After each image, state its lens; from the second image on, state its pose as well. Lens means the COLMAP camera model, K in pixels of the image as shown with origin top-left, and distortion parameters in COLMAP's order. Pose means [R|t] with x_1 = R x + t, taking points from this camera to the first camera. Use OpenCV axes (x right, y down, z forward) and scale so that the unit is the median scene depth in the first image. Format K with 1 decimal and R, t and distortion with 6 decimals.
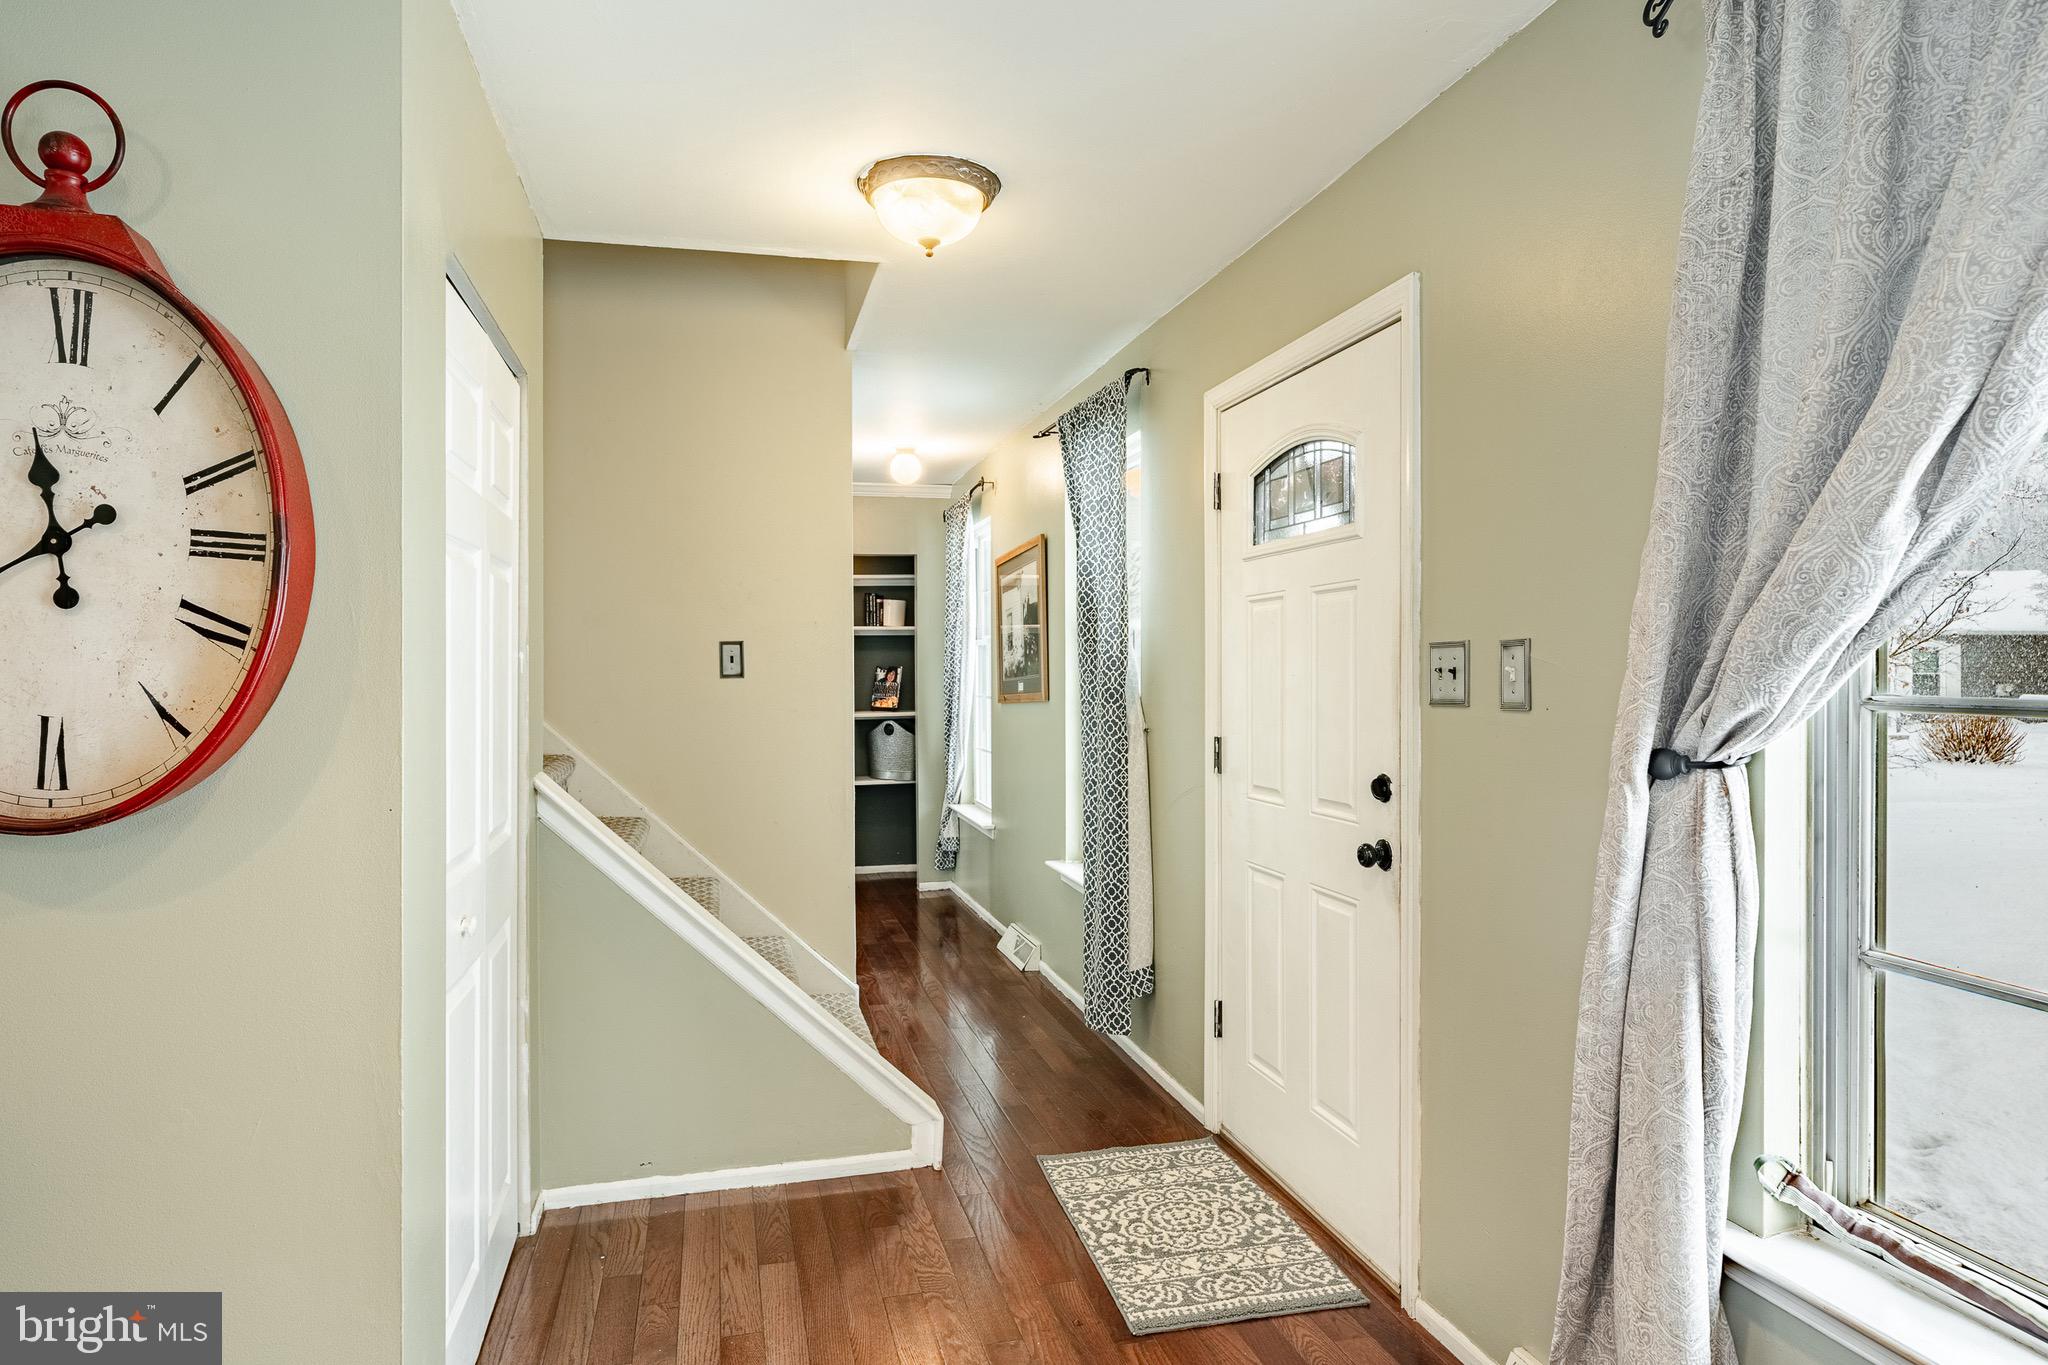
lens RADIAL K [[1176.9, 0, 1024.0], [0, 1176.9, 682.5], [0, 0, 1]] dist [-0.001164, -0.000367]
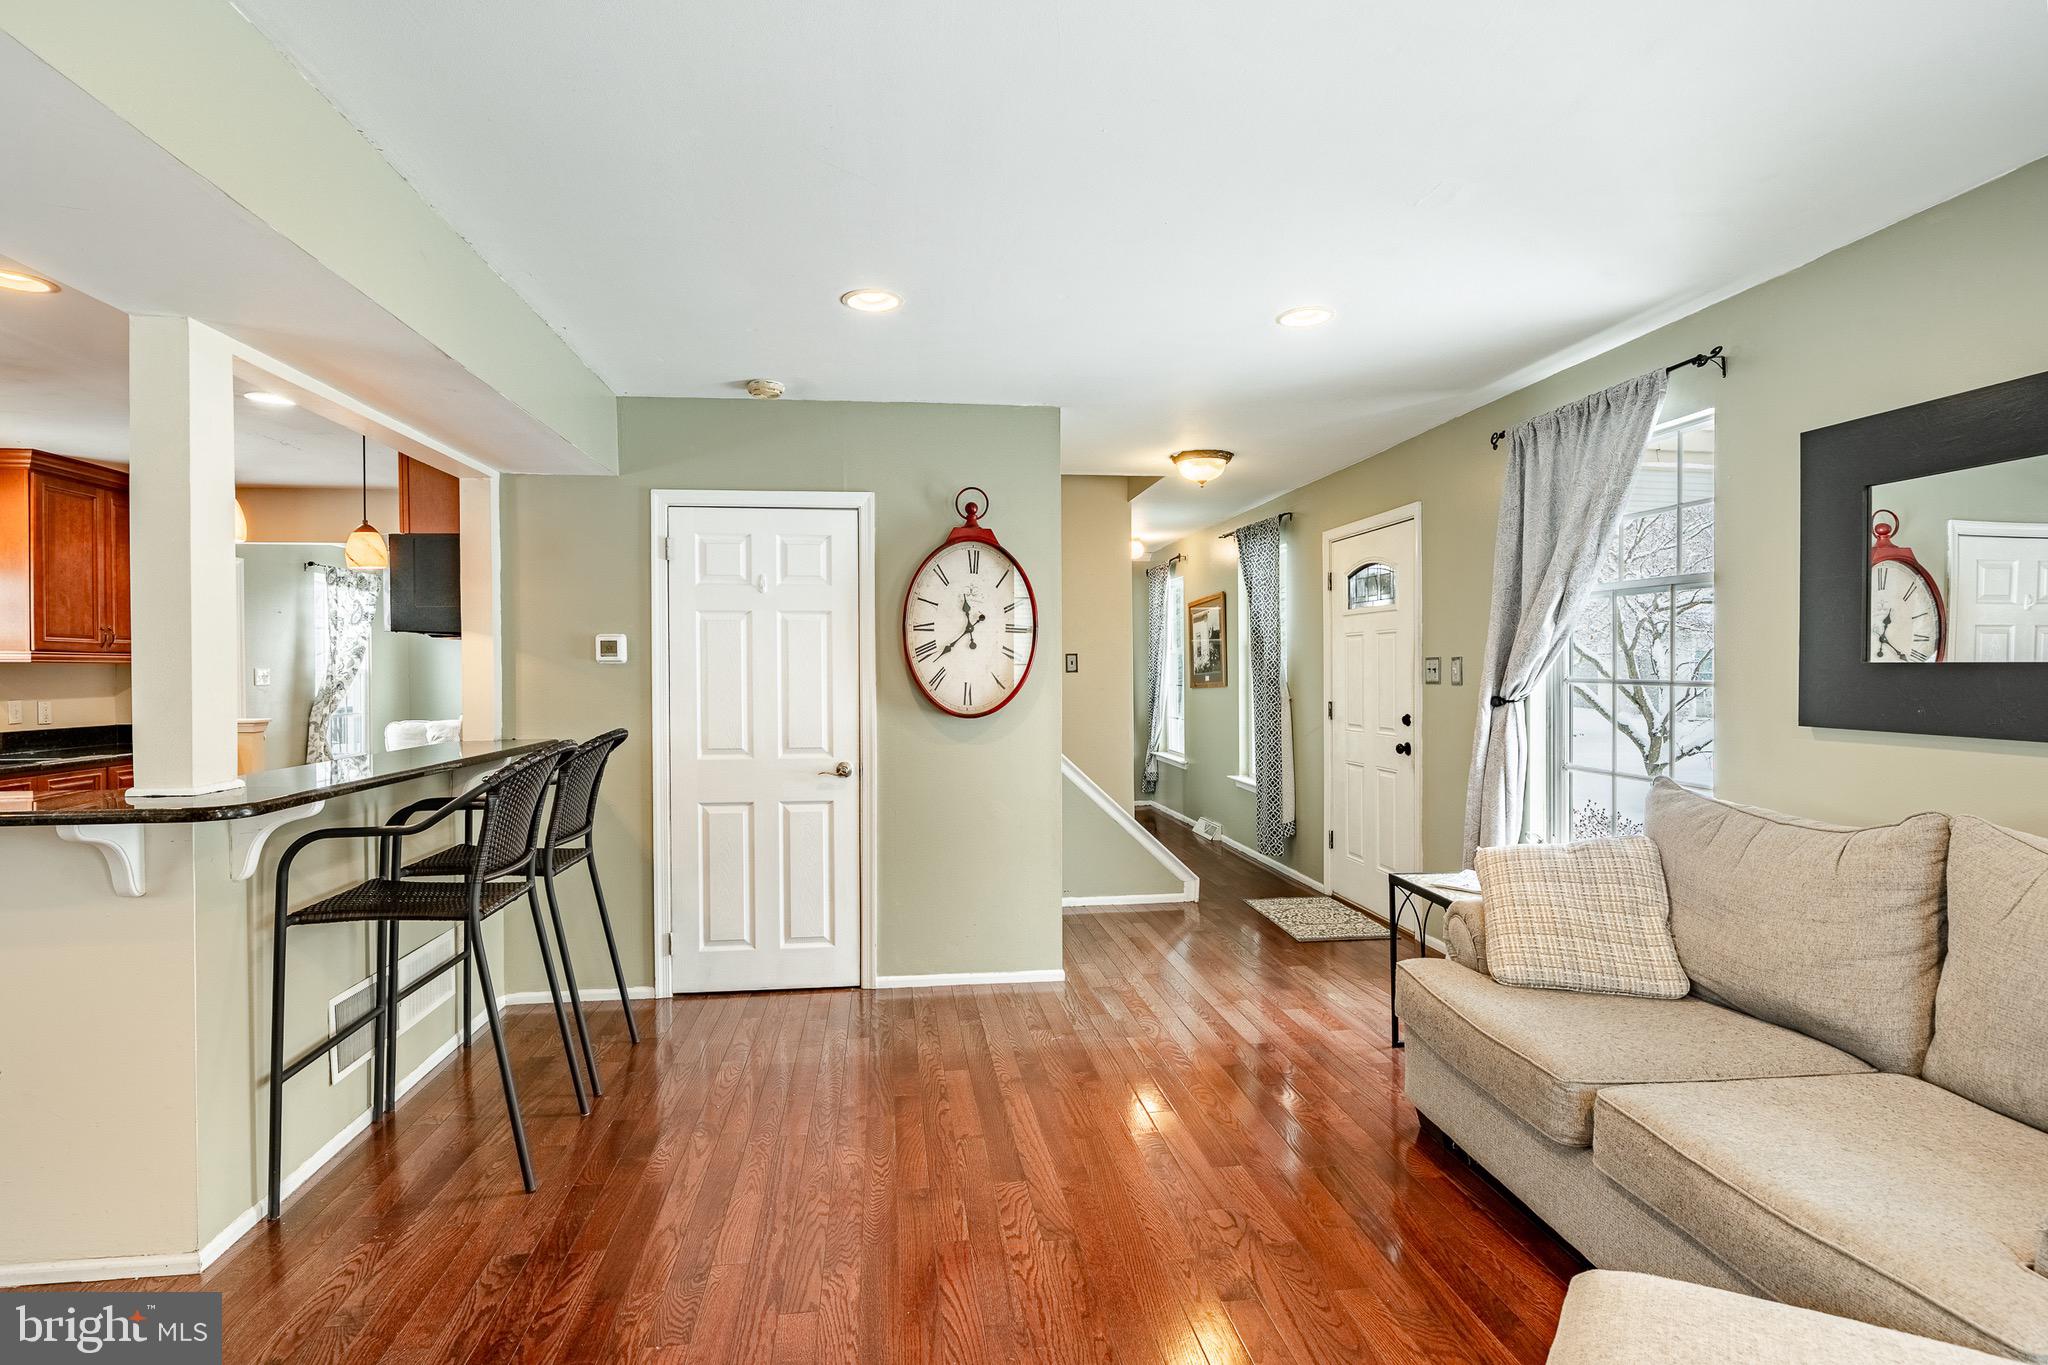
lens RADIAL K [[1006.9, 0, 1015.0], [0, 1006.9, 662.2], [0, 0, 1]] dist [-0.012927, 0.001009]
pose [[0.992572, 0.000928, -0.121652, -0.183223], [-0.002944, 0.999861, -0.016396, 0.009149], [0.121619, 0.016633, 0.992437, -0.879914]]
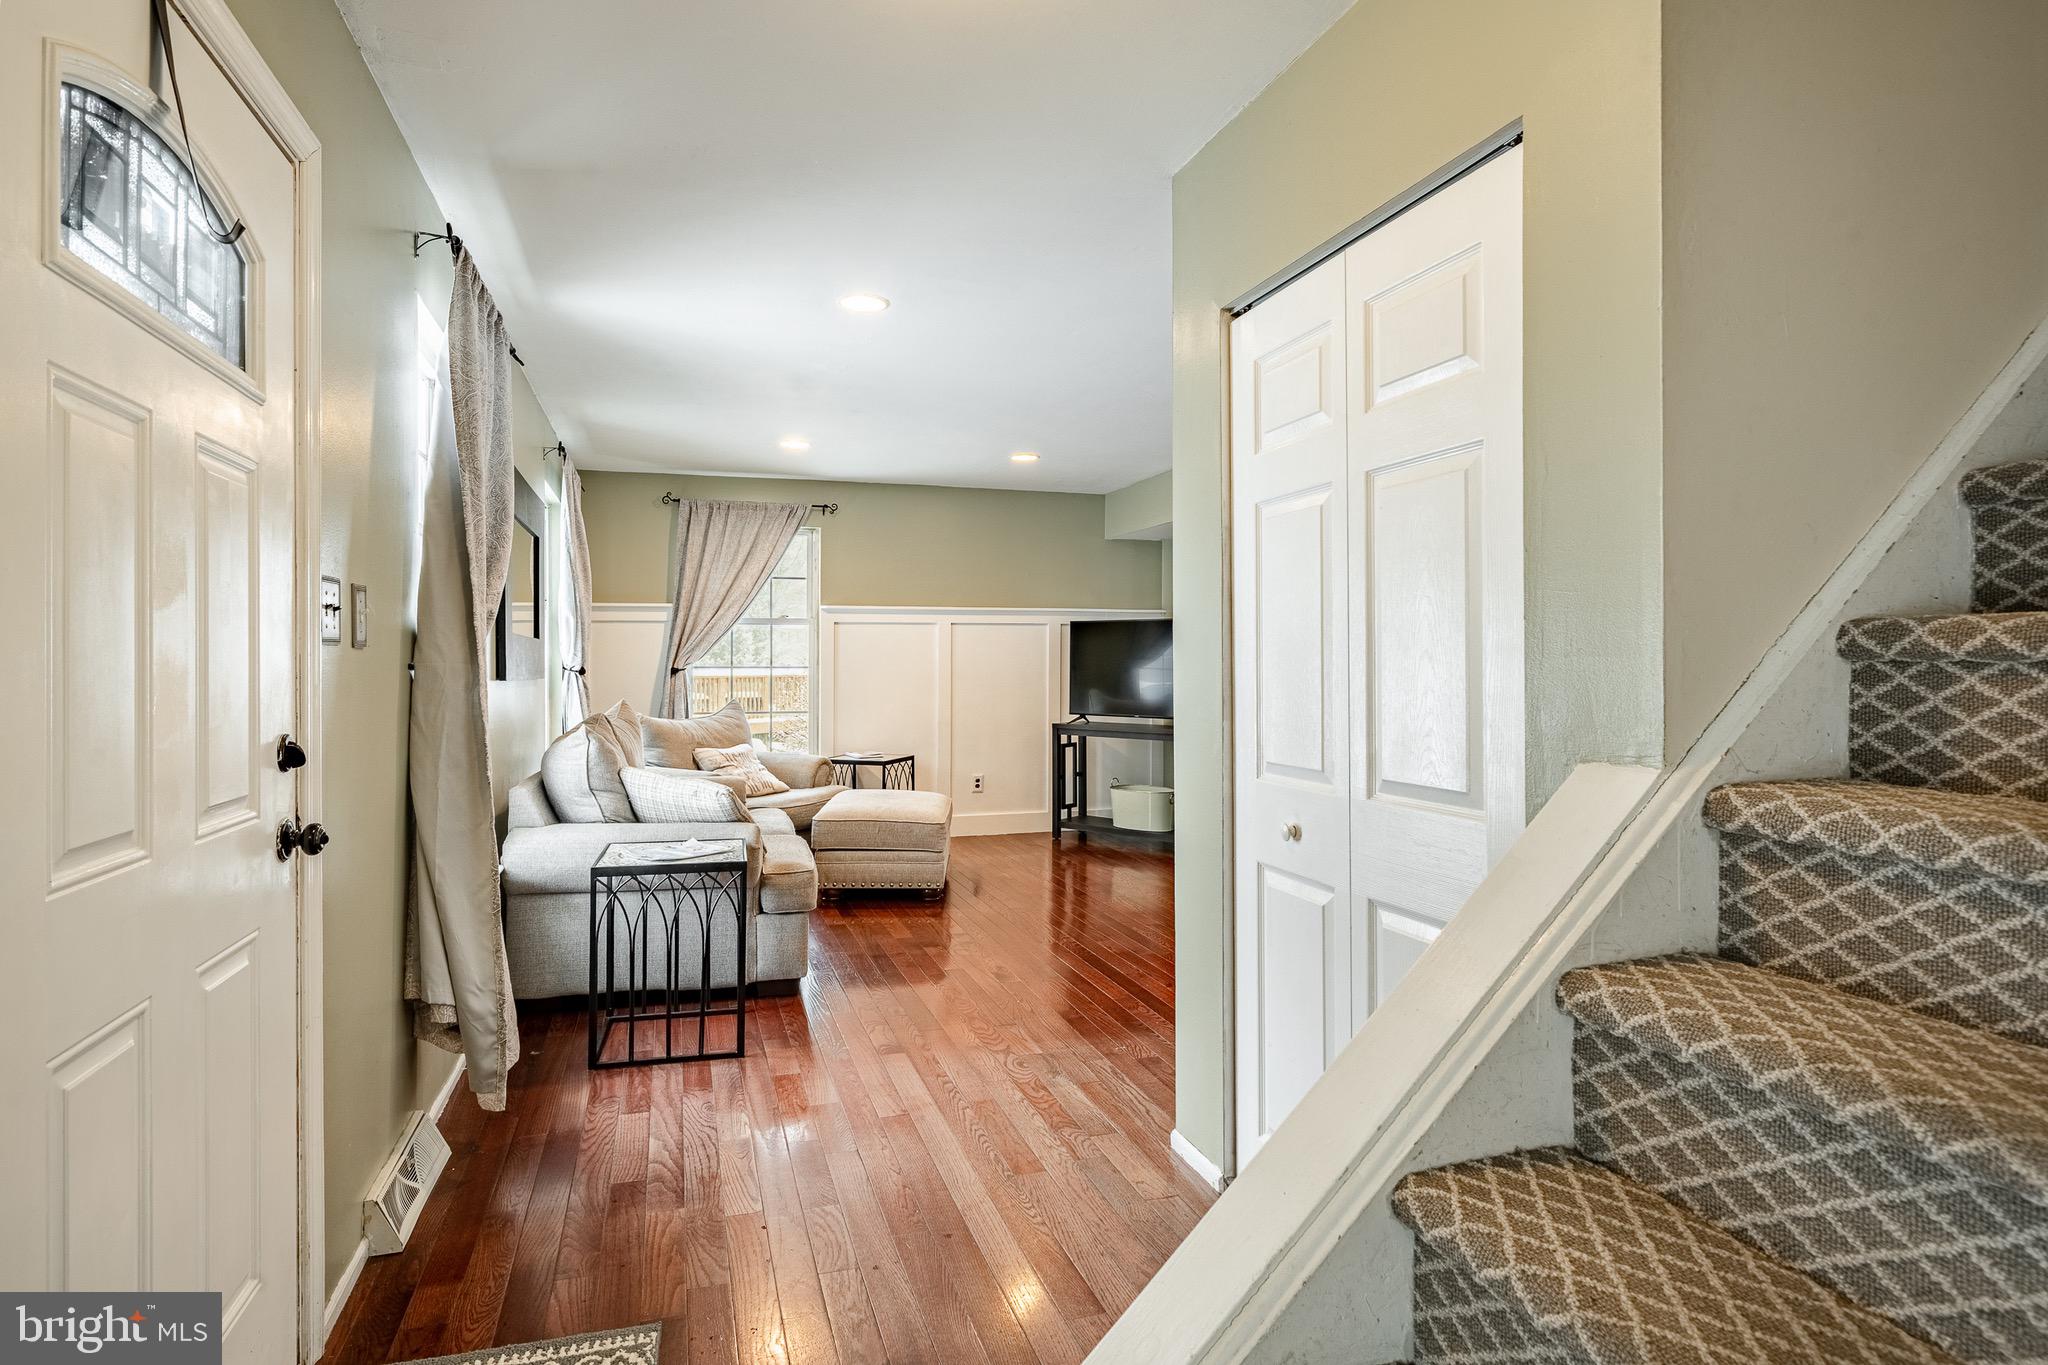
lens RADIAL K [[1079.0, 0, 1020.8], [0, 1079.0, 665.3], [0, 0, 1]] dist [0.040118, 0.000262]
pose [[-0.998131, 0.005476, -0.060870, -0.106986], [0.004888, 0.999940, 0.009815, 0.023222], [0.060920, 0.009499, -0.998097, 1.449570]]
